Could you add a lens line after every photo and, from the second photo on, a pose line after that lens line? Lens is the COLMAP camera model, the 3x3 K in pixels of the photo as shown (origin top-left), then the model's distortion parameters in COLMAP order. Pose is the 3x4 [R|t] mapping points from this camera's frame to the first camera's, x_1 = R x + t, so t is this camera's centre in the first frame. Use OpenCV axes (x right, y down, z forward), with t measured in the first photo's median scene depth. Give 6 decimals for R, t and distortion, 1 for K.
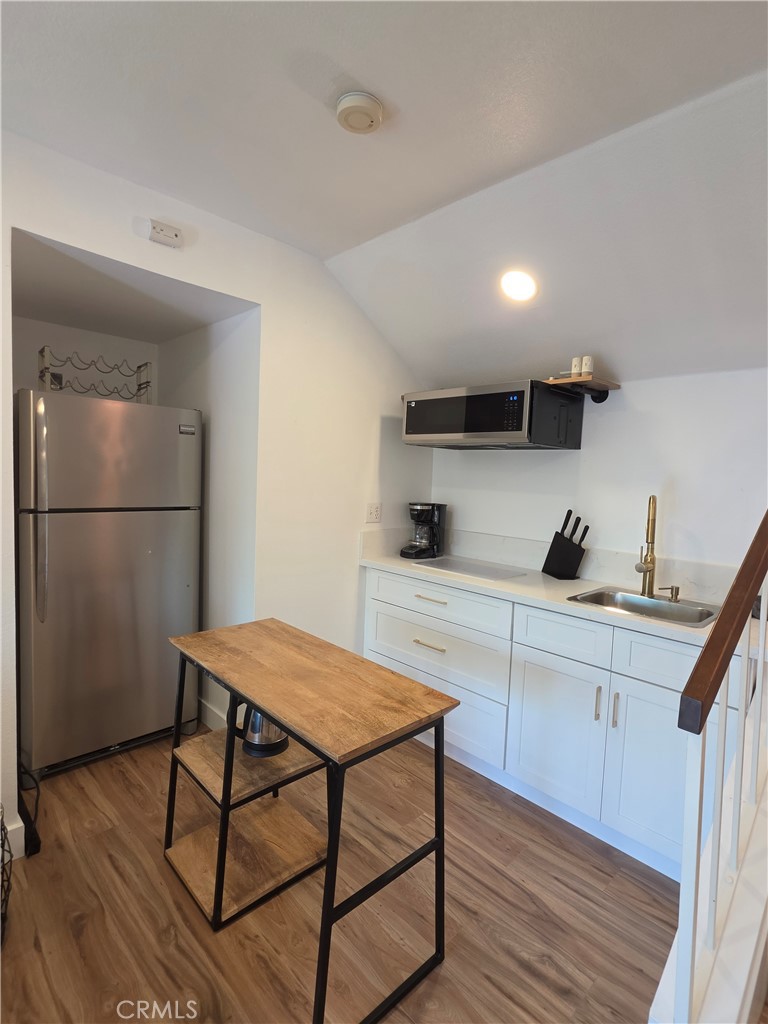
lens RADIAL K [[522.0, 0, 388.0], [0, 522.0, 506.3], [0, 0, 1]] dist [-0.000755, 0.000477]
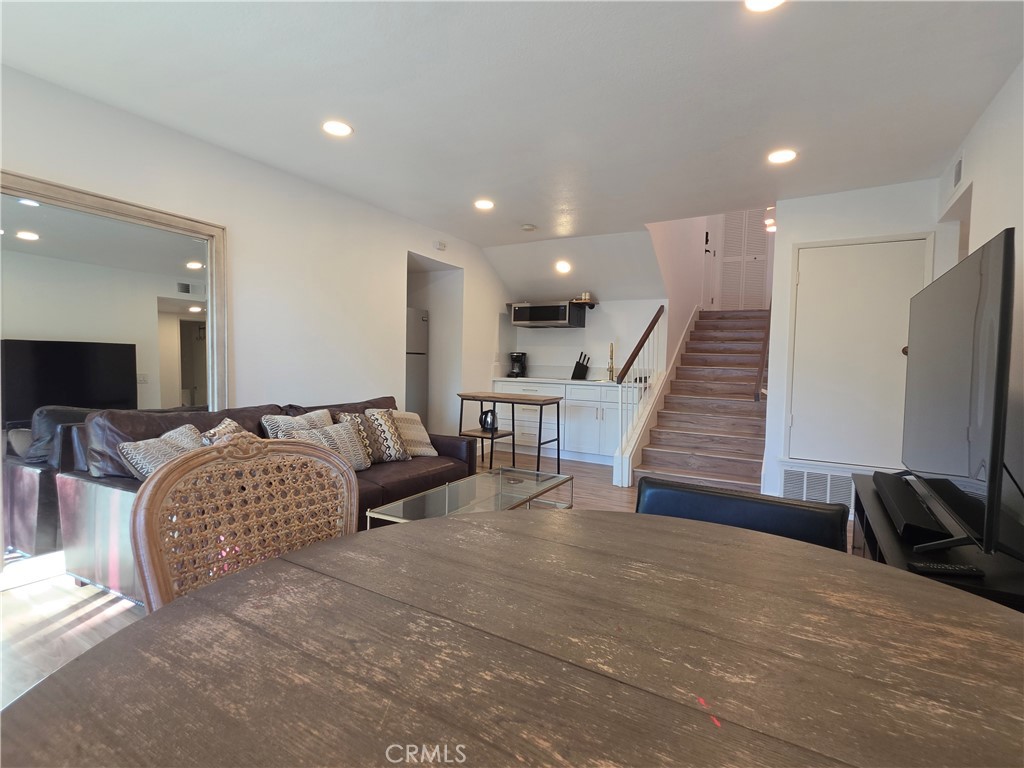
lens RADIAL K [[502.4, 0, 510.1], [0, 502.4, 383.4], [0, 0, 1]] dist [-0.001521, -0.004715]
pose [[0.965841, -0.026173, 0.257812, -0.605415], [0.028936, 0.999557, -0.006929, 0.163100], [-0.257516, 0.014153, 0.966170, -1.228375]]
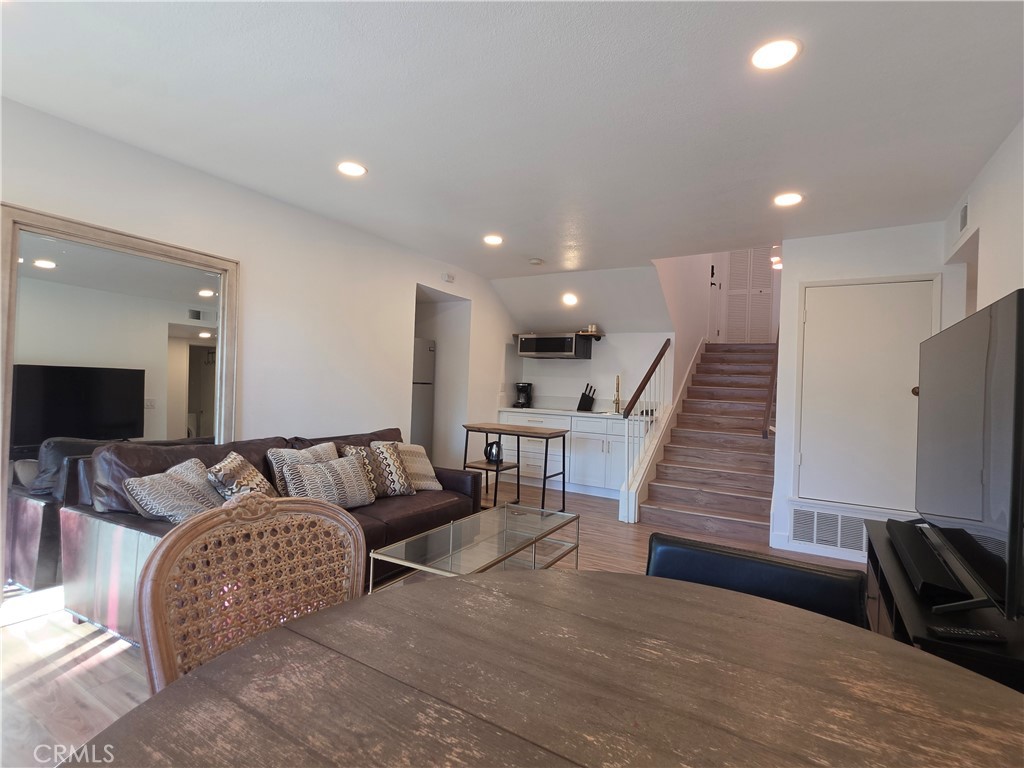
lens RADIAL K [[502.4, 0, 509.9], [0, 502.4, 381.9], [0, 0, 1]] dist [-0.001521, -0.004715]
pose [[0.968354, 0.000483, 0.249578, -0.610640], [0.014403, 0.998223, -0.057814, 0.132012], [-0.249163, 0.059579, 0.966627, -1.226016]]
